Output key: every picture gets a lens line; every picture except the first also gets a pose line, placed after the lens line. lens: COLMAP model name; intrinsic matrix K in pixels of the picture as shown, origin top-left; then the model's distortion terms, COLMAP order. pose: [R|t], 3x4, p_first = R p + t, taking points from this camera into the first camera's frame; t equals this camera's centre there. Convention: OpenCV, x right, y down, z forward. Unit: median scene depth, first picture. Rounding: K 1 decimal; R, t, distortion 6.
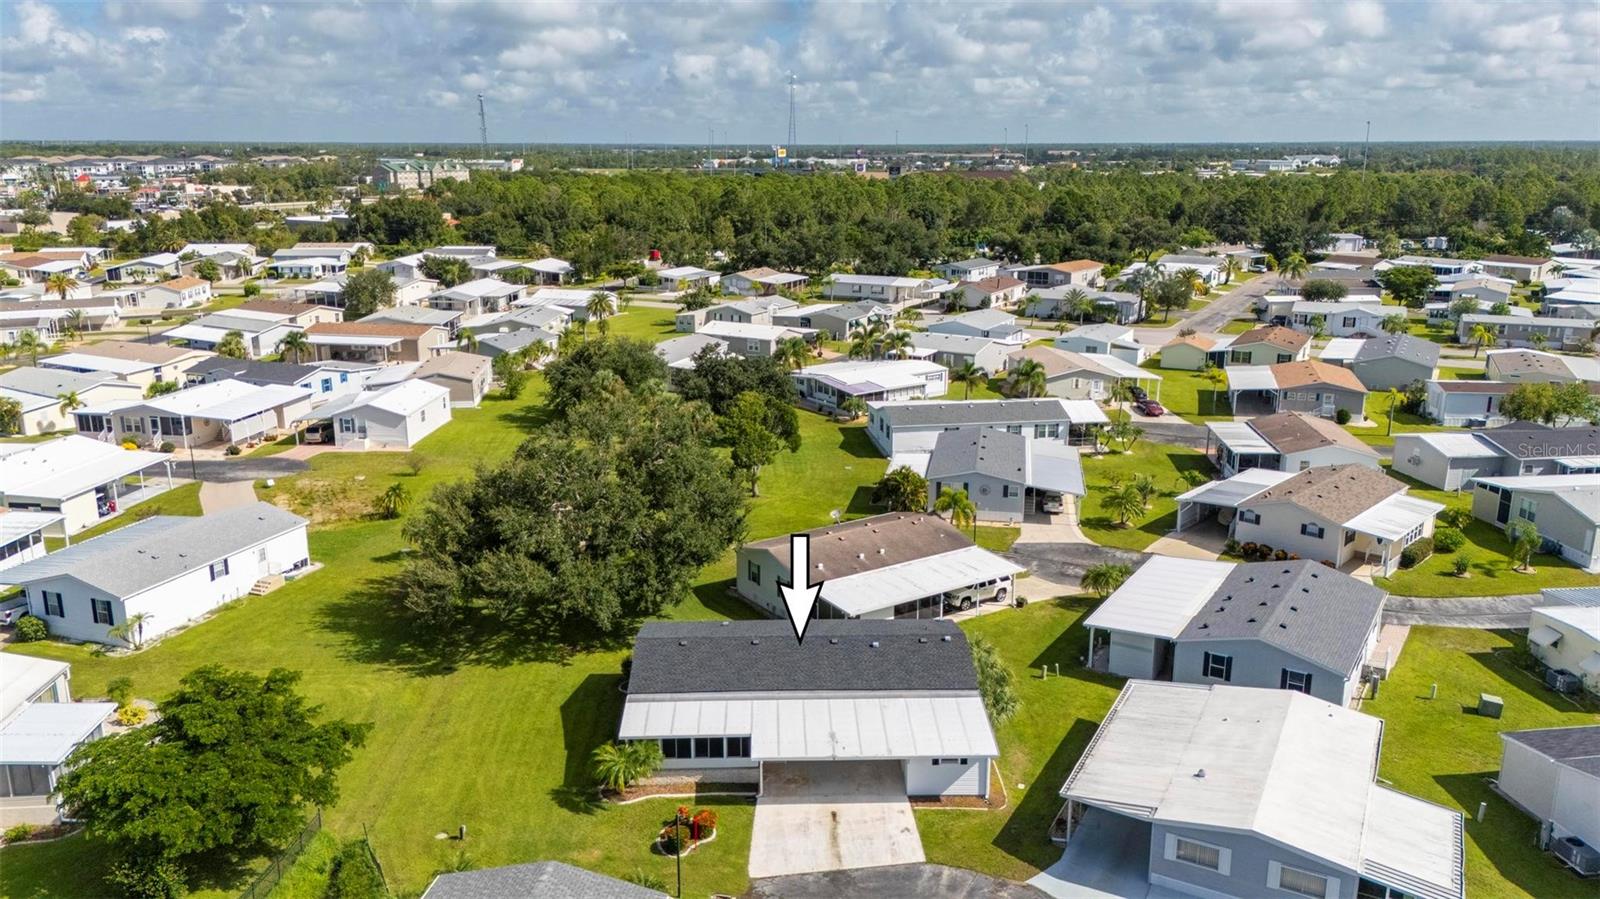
lens RADIAL K [[1157.8, 0, 800.0], [0, 1157.8, 449.5], [0, 0, 1]] dist [0.081317, -0.083883]
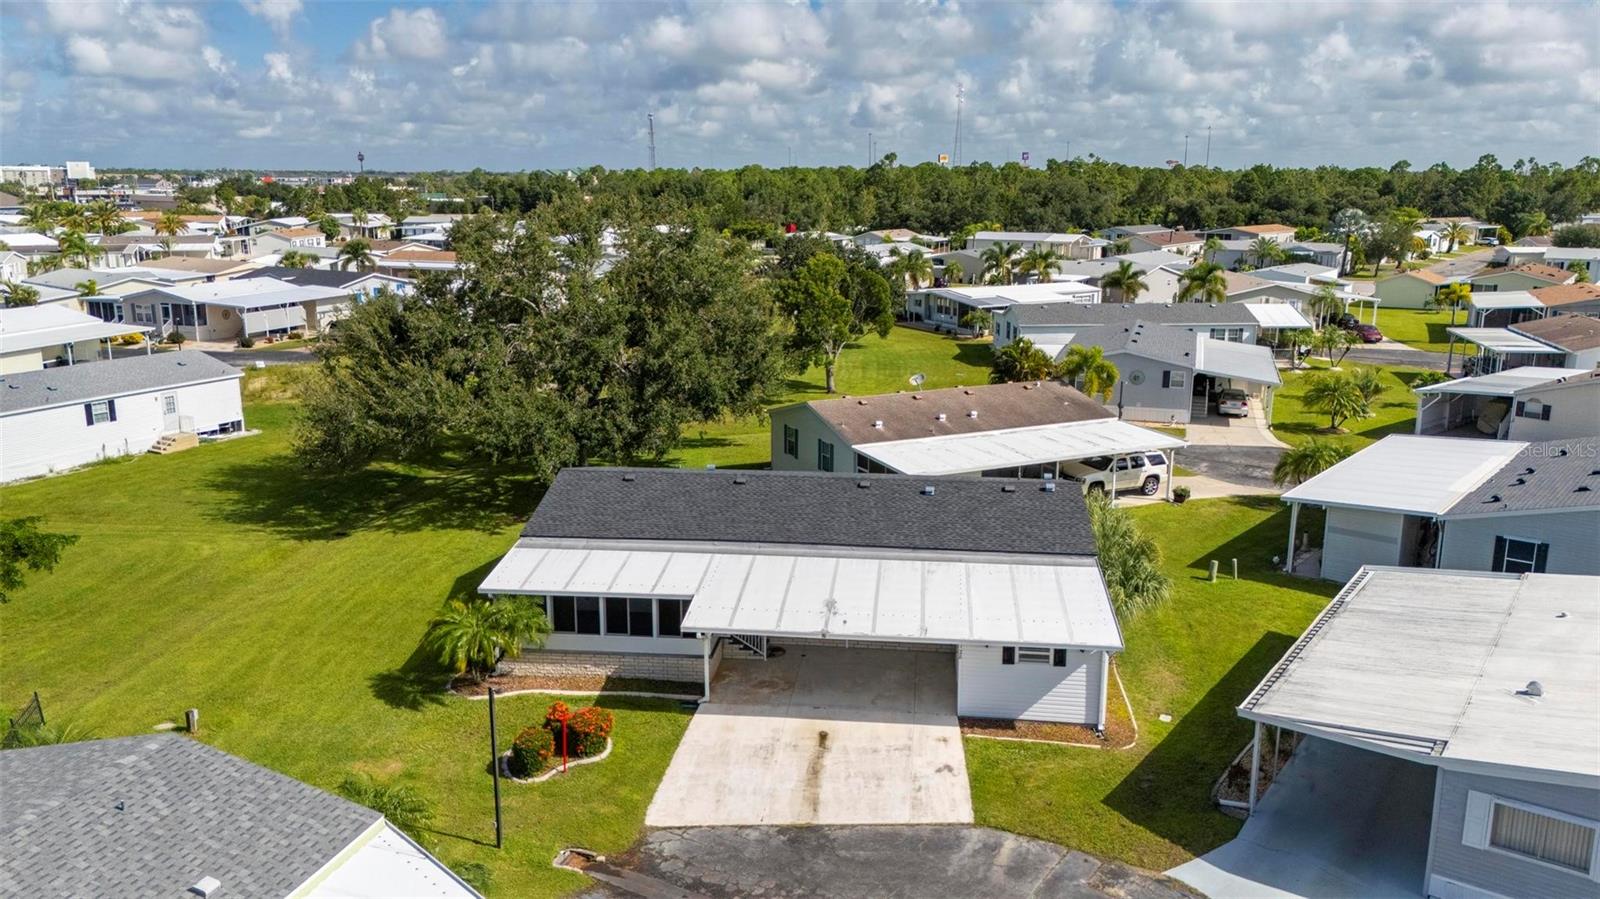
lens RADIAL K [[1173.5, 0, 796.5], [0, 1173.5, 455.4], [0, 0, 1]] dist [0.076956, -0.074637]
pose [[0.990213, 0.030961, -0.136090, 0.070440], [-0.033077, 0.999364, -0.013316, 0.142347], [0.135592, 0.017687, 0.990607, 0.328773]]
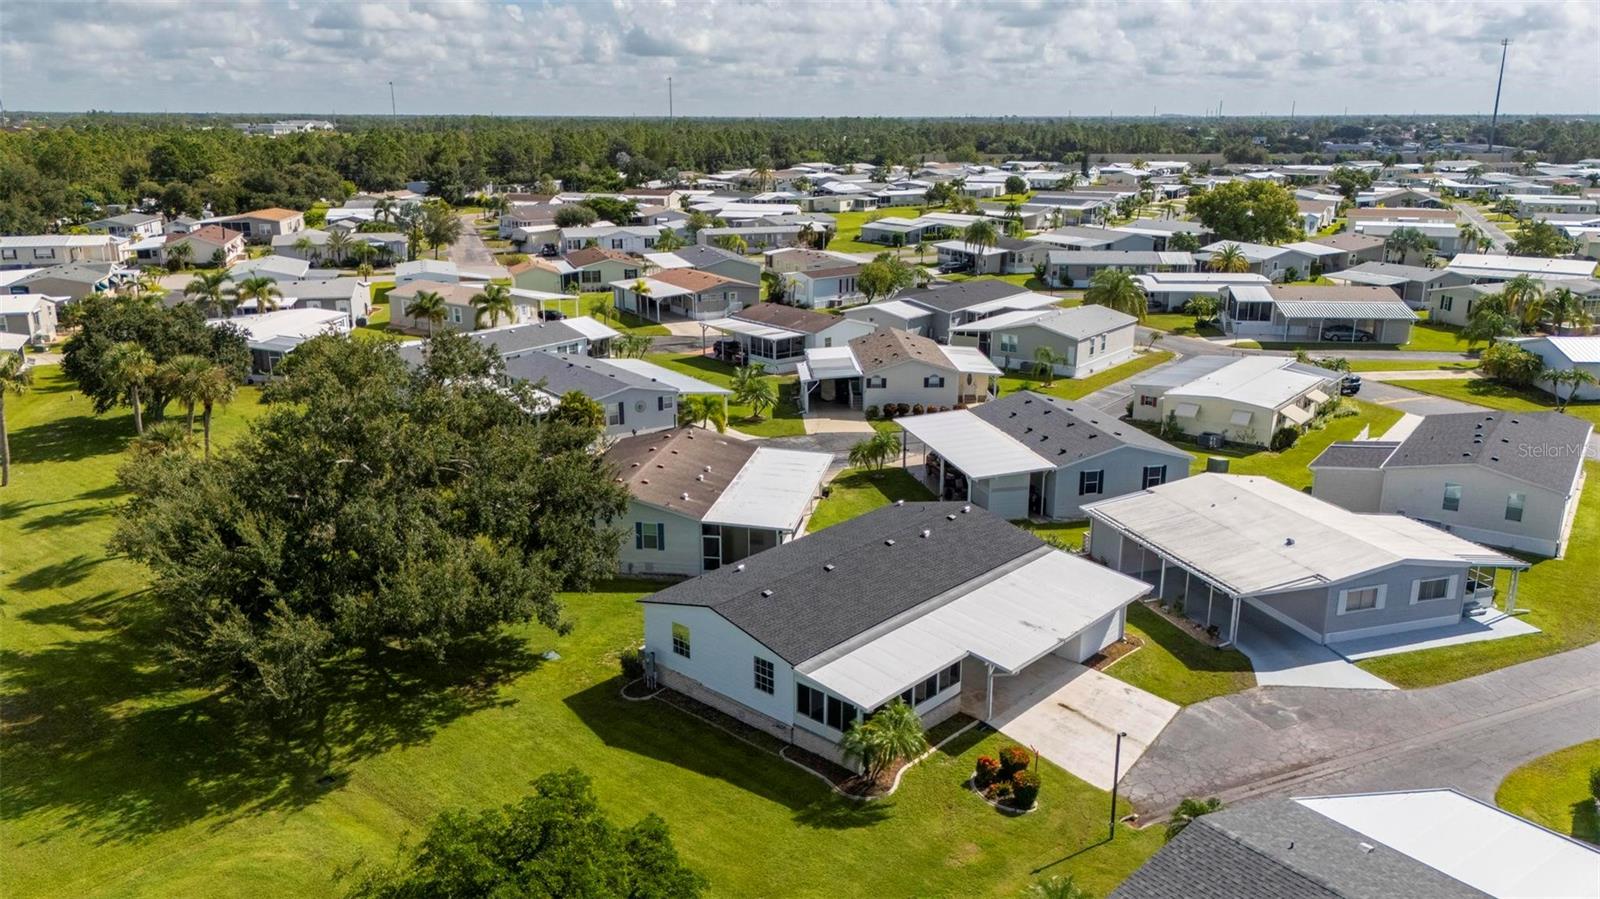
lens RADIAL K [[1157.8, 0, 800.0], [0, 1157.8, 449.5], [0, 0, 1]] dist [0.081317, -0.083883]
pose [[0.702152, -0.196288, 0.684437, -0.522314], [0.177972, 0.979121, 0.098221, 0.002268], [-0.689426, 0.052845, 0.722426, 0.382647]]
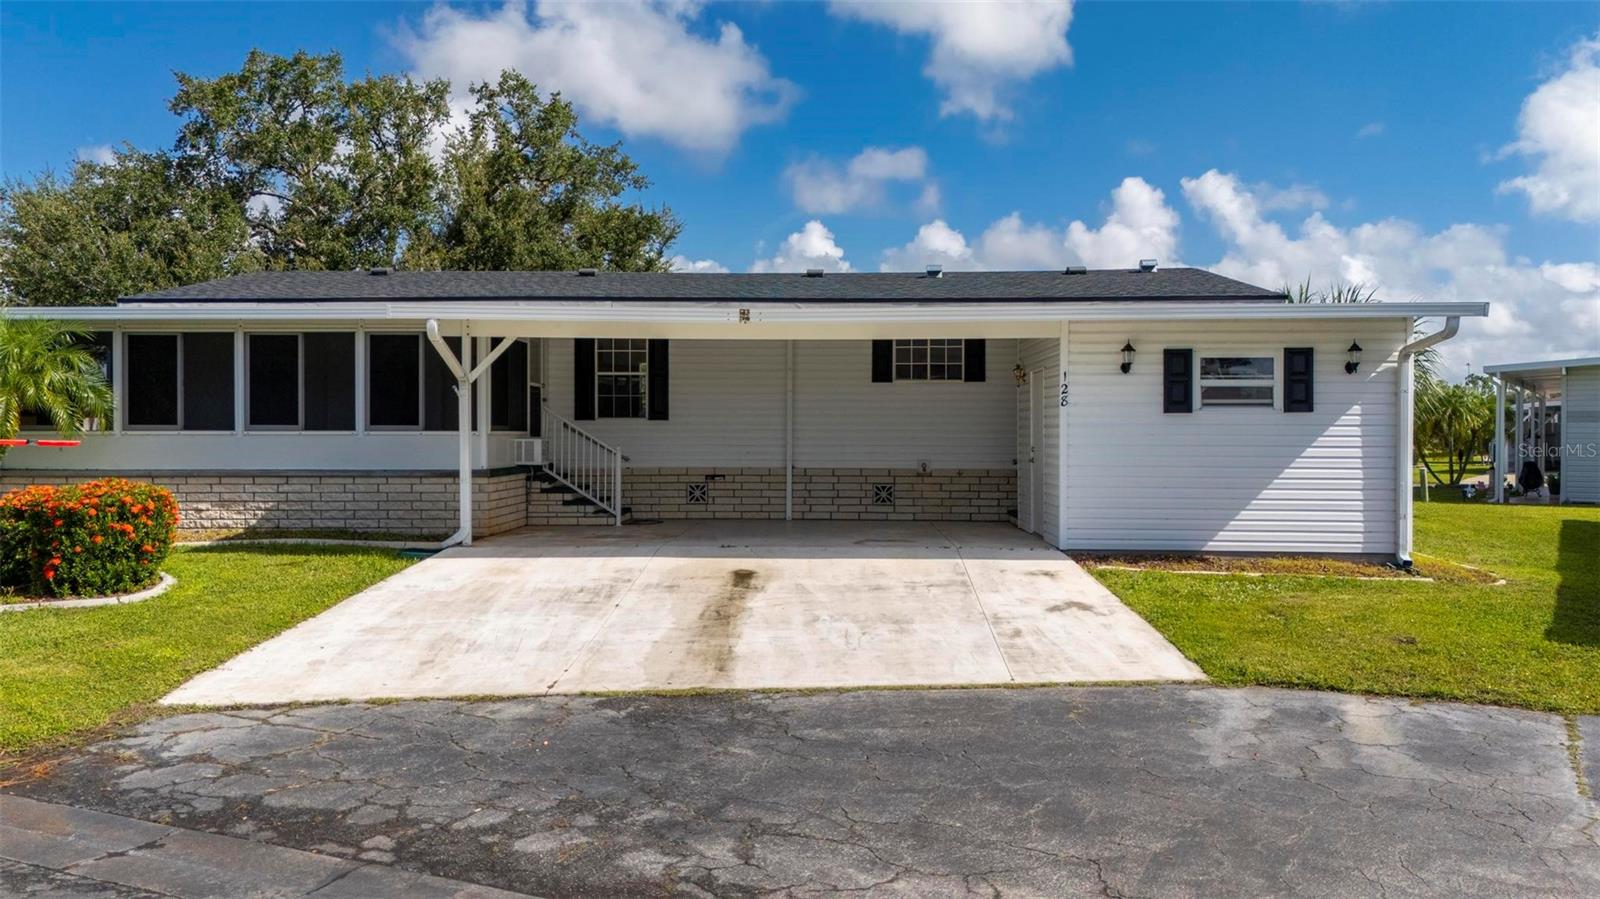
lens RADIAL K [[1173.5, 0, 796.5], [0, 1173.5, 455.4], [0, 0, 1]] dist [0.076956, -0.074637]
pose [[0.997838, 0.001369, -0.065700, 0.042389], [-0.015946, 0.974948, -0.221860, 0.264762], [0.063750, 0.222428, 0.972863, 0.600436]]
